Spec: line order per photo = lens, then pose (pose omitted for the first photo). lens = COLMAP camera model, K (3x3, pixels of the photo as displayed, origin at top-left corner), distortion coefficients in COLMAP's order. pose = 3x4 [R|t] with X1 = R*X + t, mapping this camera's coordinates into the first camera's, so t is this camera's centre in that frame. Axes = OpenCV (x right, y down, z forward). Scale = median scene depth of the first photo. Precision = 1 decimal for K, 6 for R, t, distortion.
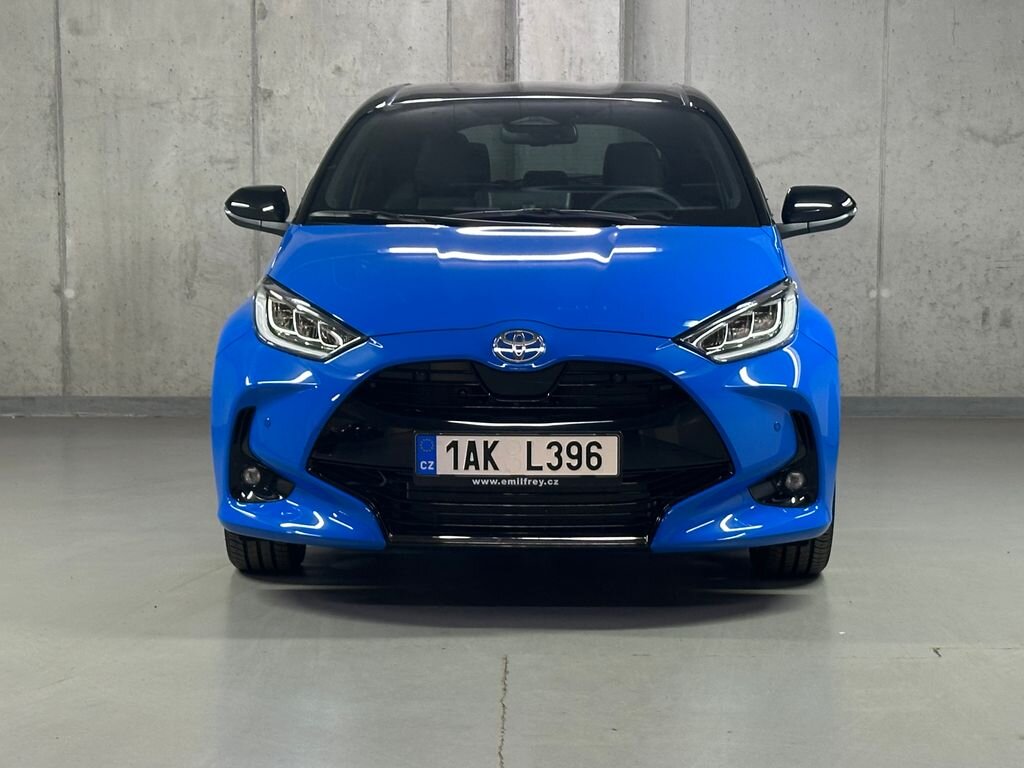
lens RADIAL K [[2194.6, 0, 507.5], [0, 2194.6, 387.3], [0, 0, 1]] dist [0.115967, 0.239404]
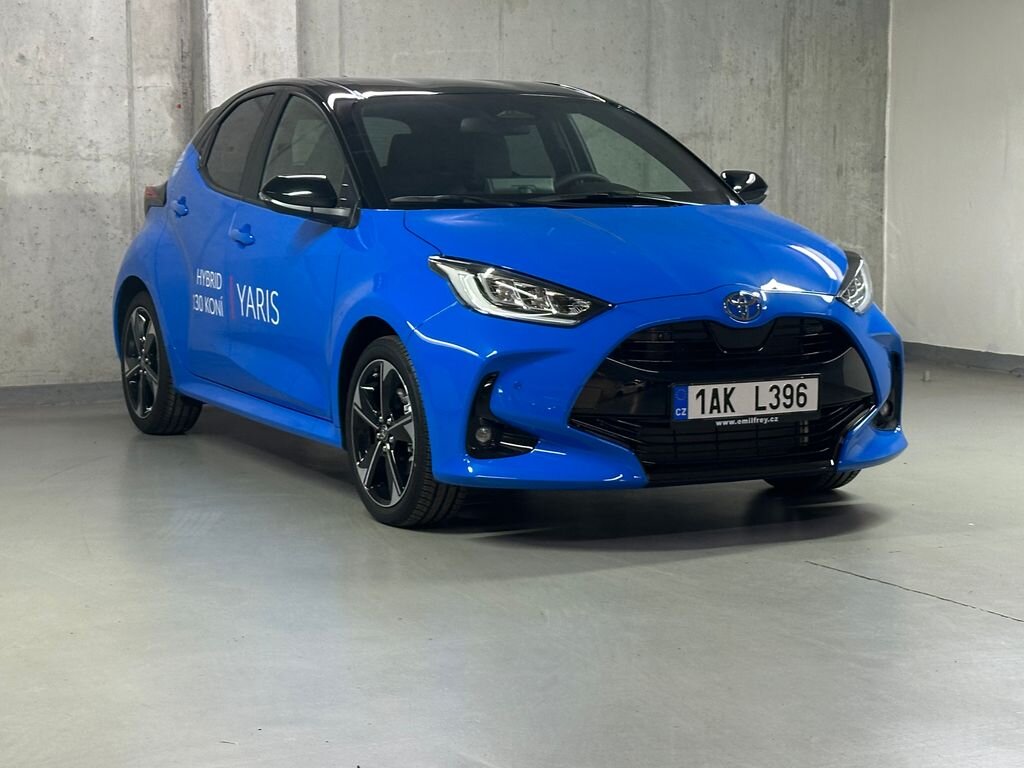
lens RADIAL K [[2194.6, 0, 507.5], [0, 2194.6, 387.3], [0, 0, 1]] dist [0.115967, 0.239404]
pose [[0.877142, -0.054327, 0.477148, -0.379505], [0.051794, 0.998487, 0.018474, -0.002076], [-0.477430, 0.008509, 0.878629, 0.011855]]
